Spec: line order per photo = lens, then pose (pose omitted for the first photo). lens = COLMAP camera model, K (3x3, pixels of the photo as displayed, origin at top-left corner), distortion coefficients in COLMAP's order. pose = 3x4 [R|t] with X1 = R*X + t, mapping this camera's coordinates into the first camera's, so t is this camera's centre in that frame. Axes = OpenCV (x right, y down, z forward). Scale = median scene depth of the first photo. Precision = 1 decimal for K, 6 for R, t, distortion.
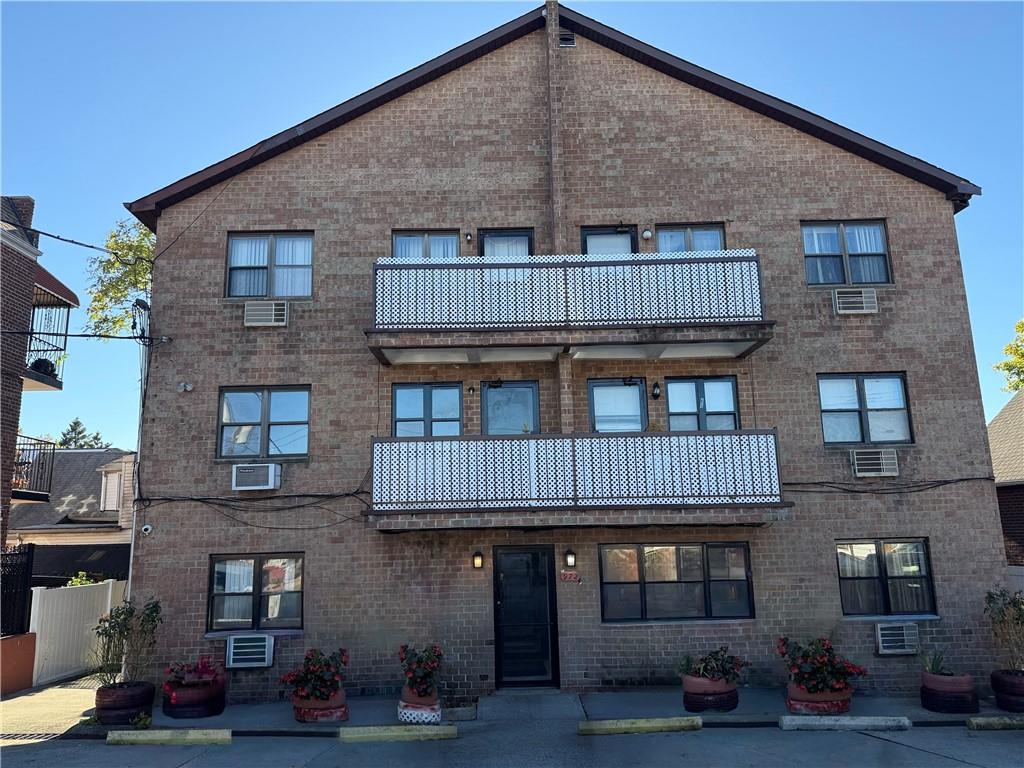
lens RADIAL K [[727.1, 0, 513.1], [0, 727.1, 392.0], [0, 0, 1]] dist [0.037170, -0.065347]
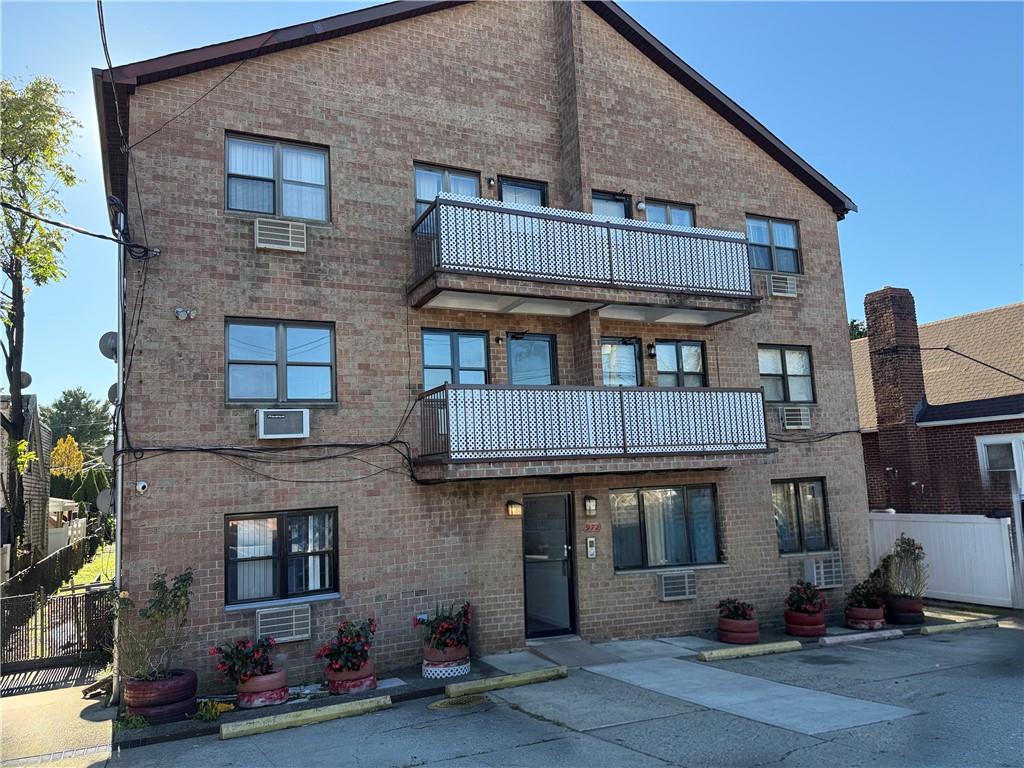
lens RADIAL K [[727.1, 0, 522.4], [0, 727.1, 388.9], [0, 0, 1]] dist [0.037170, -0.065347]
pose [[0.895171, 0.032391, 0.444545, -0.460495], [-0.054716, 0.997798, 0.037479, 0.025293], [-0.442352, -0.057874, 0.894972, 0.093534]]
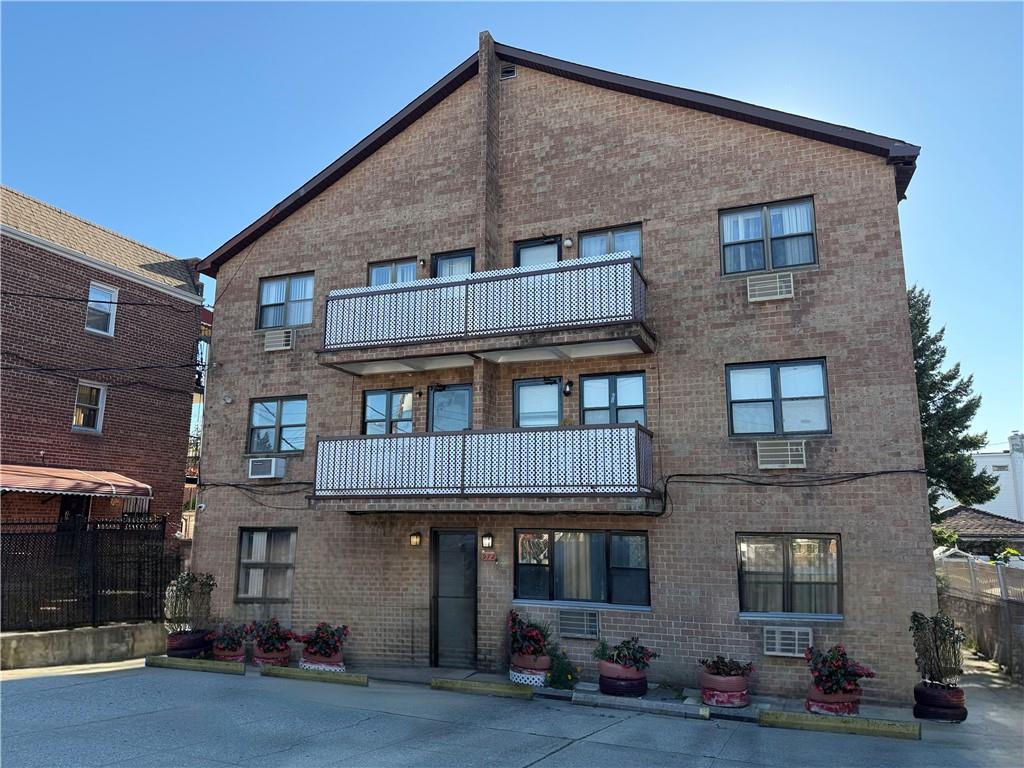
lens RADIAL K [[727.1, 0, 510.2], [0, 727.1, 383.2], [0, 0, 1]] dist [0.037170, -0.065347]
pose [[0.922109, -0.043250, -0.384504, 0.522785], [0.043631, 0.999018, -0.007737, -0.004675], [0.384461, -0.009642, 0.923091, -0.024779]]
